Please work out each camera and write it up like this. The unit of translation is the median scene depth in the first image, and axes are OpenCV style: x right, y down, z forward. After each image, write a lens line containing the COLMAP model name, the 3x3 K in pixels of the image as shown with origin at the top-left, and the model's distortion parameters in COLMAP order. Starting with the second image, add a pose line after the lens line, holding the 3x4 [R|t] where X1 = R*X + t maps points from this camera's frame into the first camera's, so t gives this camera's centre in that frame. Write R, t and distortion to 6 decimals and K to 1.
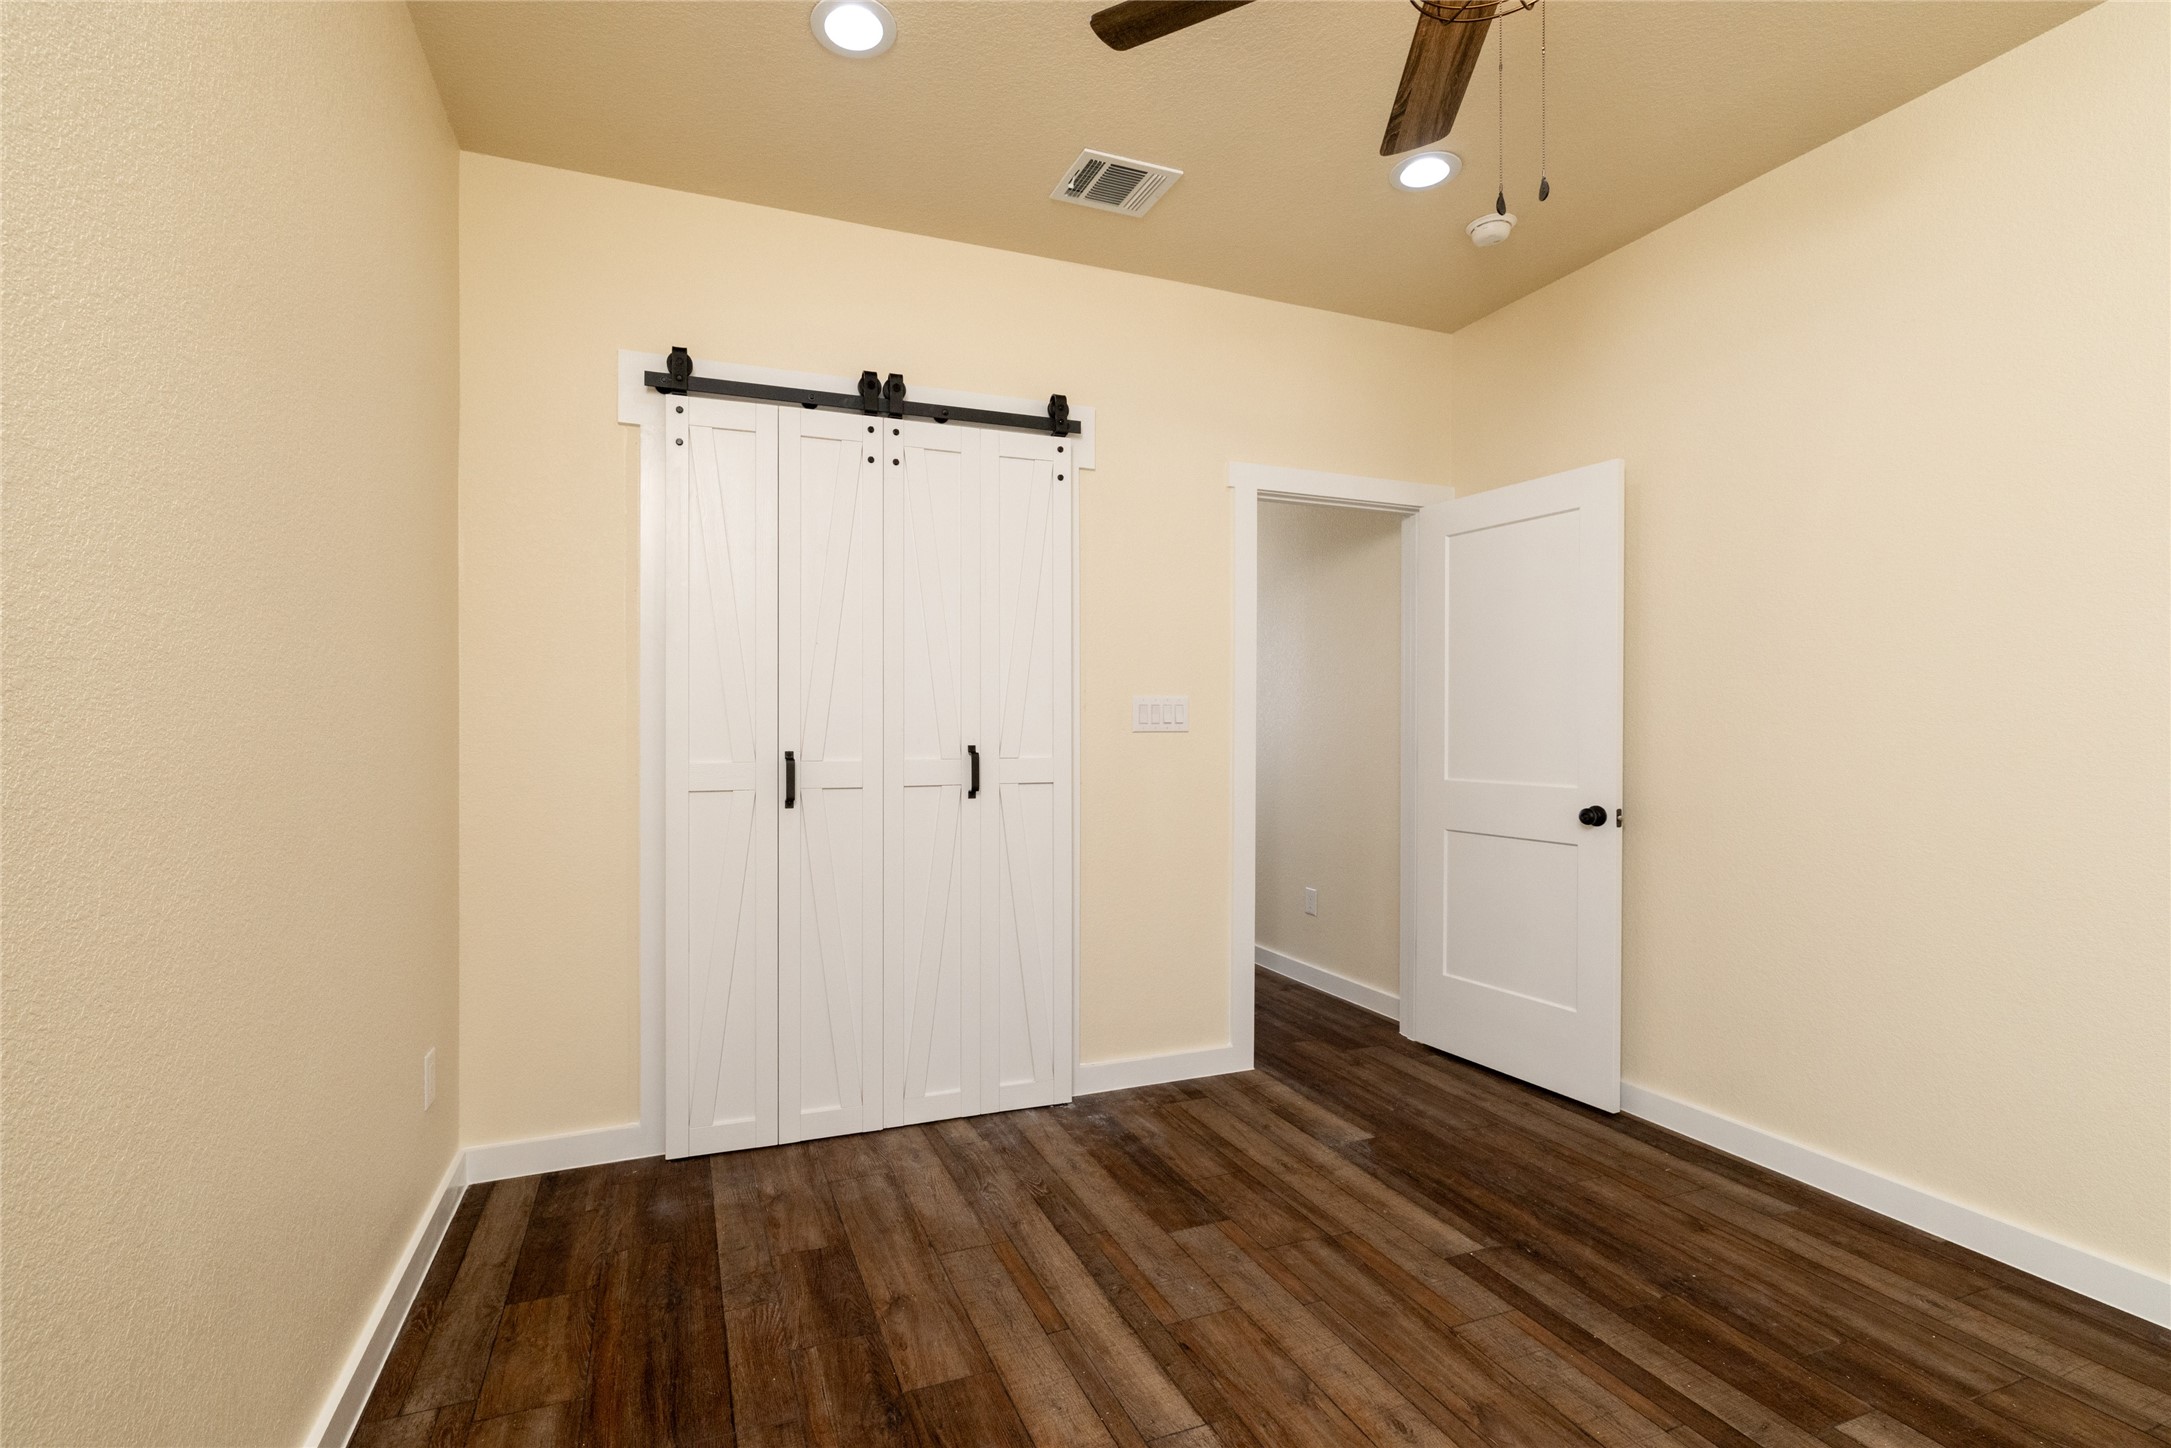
lens RADIAL K [[919.3, 0, 1080.5], [0, 919.3, 735.0], [0, 0, 1]] dist [-0.003828, -0.000139]
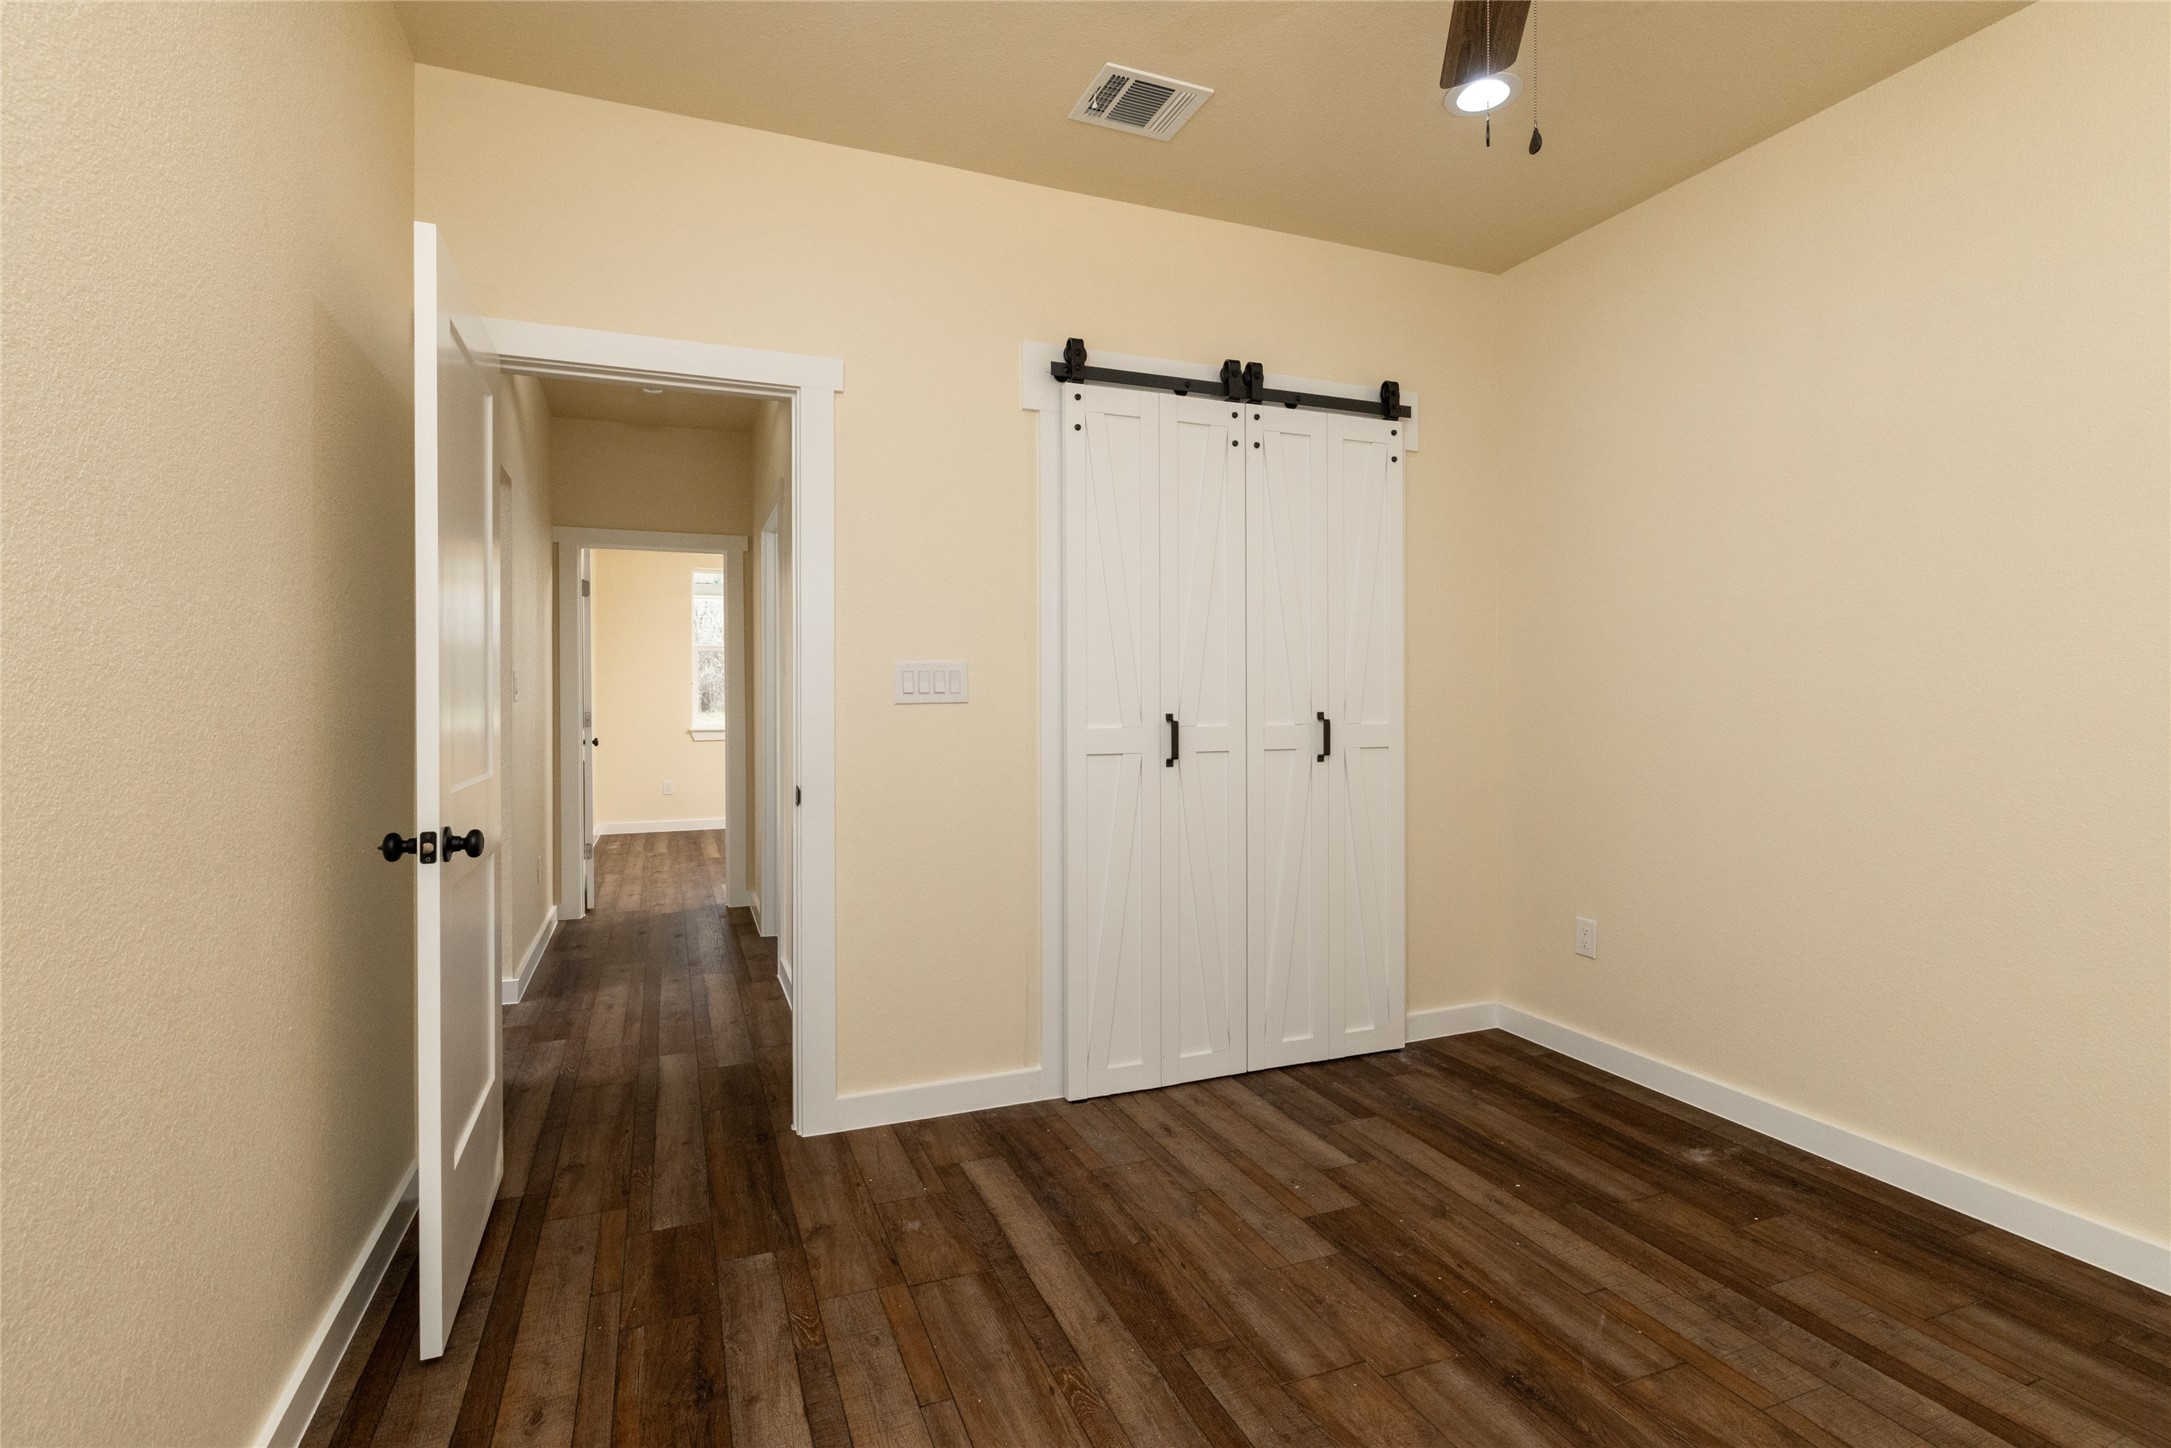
lens RADIAL K [[1016.2, 0, 1093.3], [0, 1016.2, 713.6], [0, 0, 1]] dist [0.002324, -0.000010]
pose [[0.999189, -0.003275, 0.040125, -0.436285], [0.002864, 0.999943, 0.010291, -0.000459], [-0.040156, -0.010168, 0.999142, -0.167343]]
